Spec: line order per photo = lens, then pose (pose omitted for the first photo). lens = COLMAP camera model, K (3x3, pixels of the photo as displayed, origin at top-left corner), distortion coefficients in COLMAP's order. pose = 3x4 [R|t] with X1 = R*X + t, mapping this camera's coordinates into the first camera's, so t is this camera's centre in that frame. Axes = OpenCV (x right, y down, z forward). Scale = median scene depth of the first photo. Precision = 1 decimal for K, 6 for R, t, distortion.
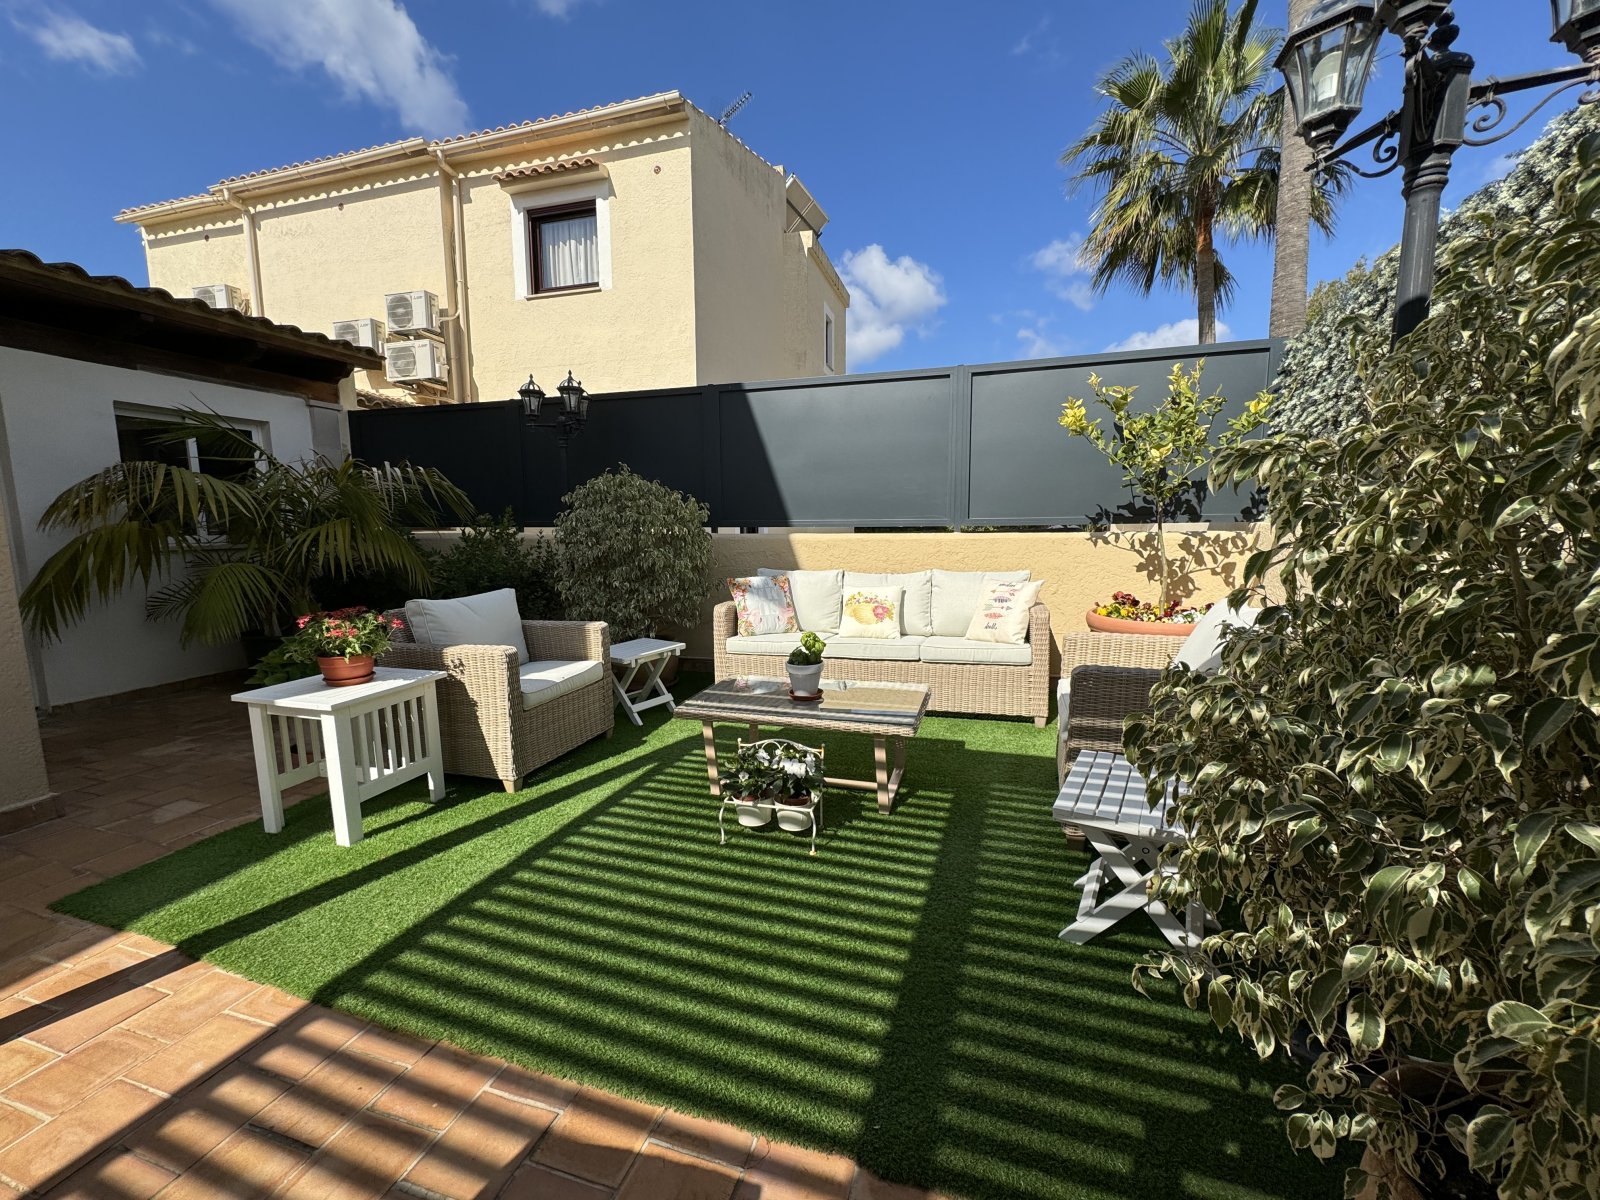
lens RADIAL K [[641.0, 0, 799.8], [0, 641.0, 590.6], [0, 0, 1]] dist [0.003655, 0.001008]
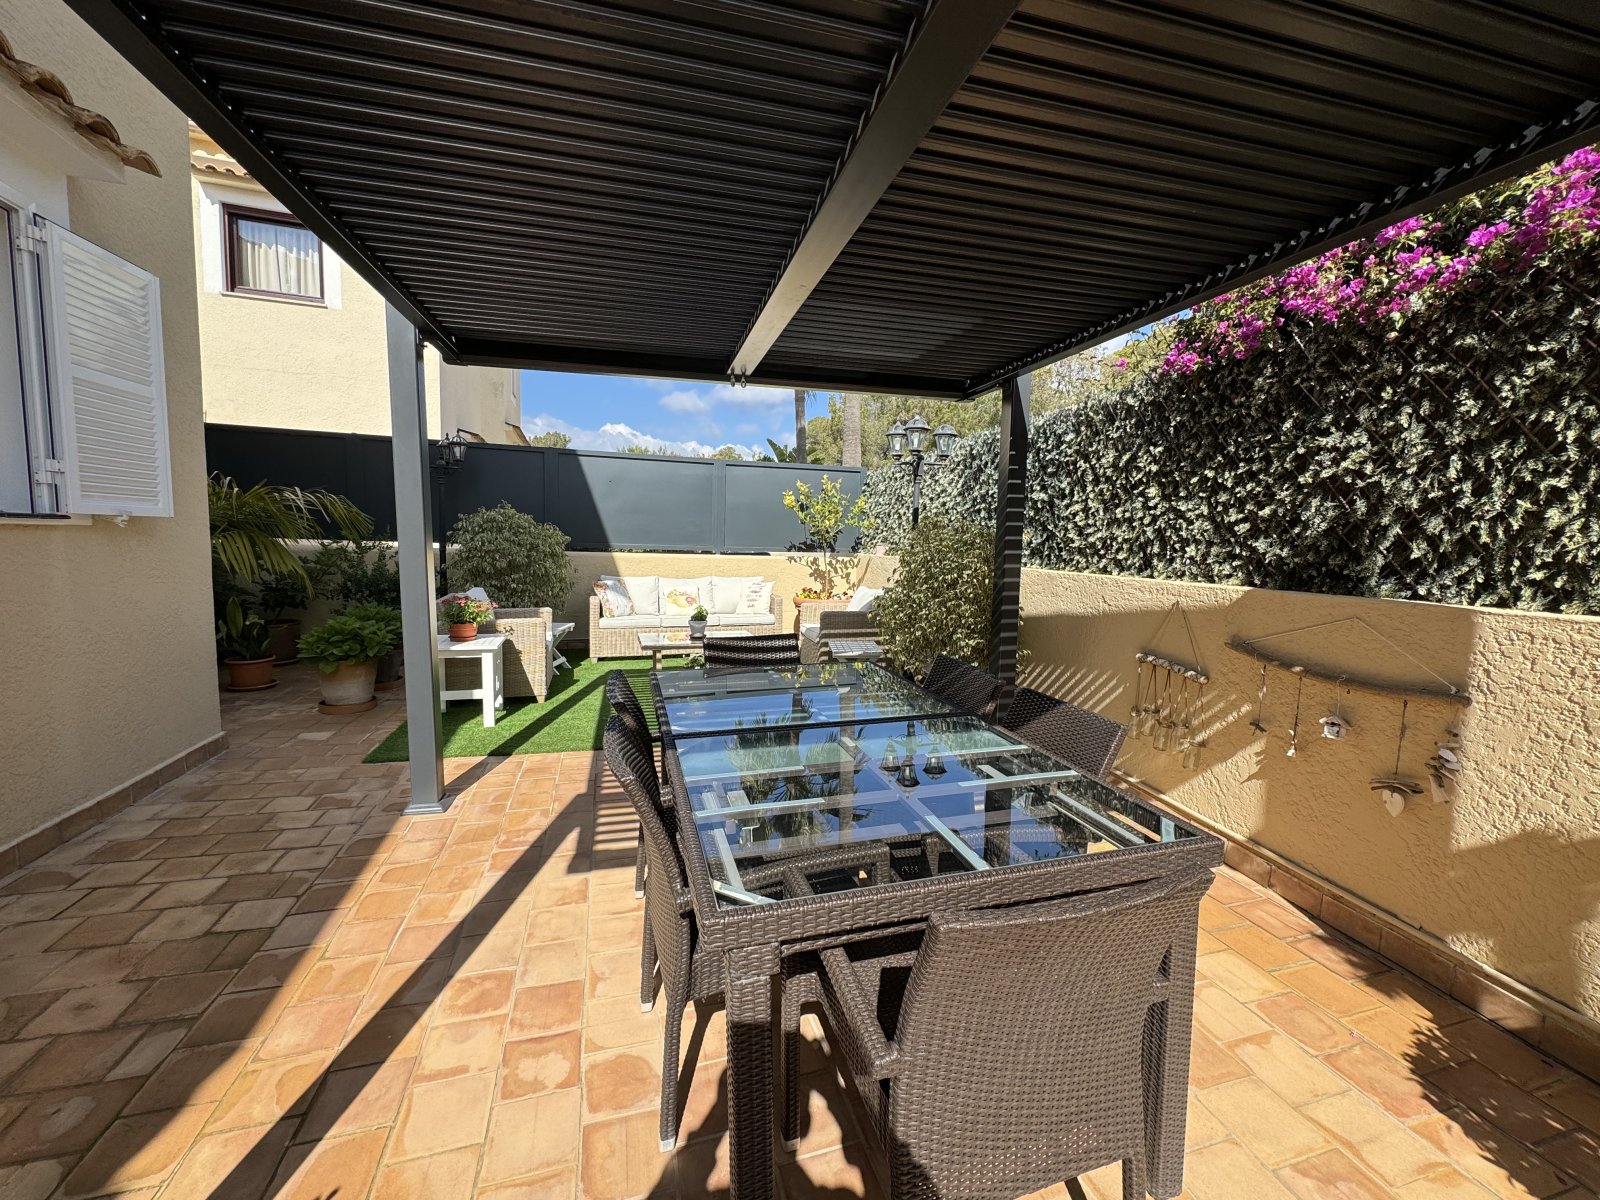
lens RADIAL K [[641.0, 0, 793.5], [0, 641.0, 595.5], [0, 0, 1]] dist [0.003655, 0.001008]
pose [[0.830062, -0.018767, 0.557355, -0.626386], [0.023460, 0.999724, -0.001275, 0.030167], [-0.557177, 0.014134, 0.830273, -0.617508]]
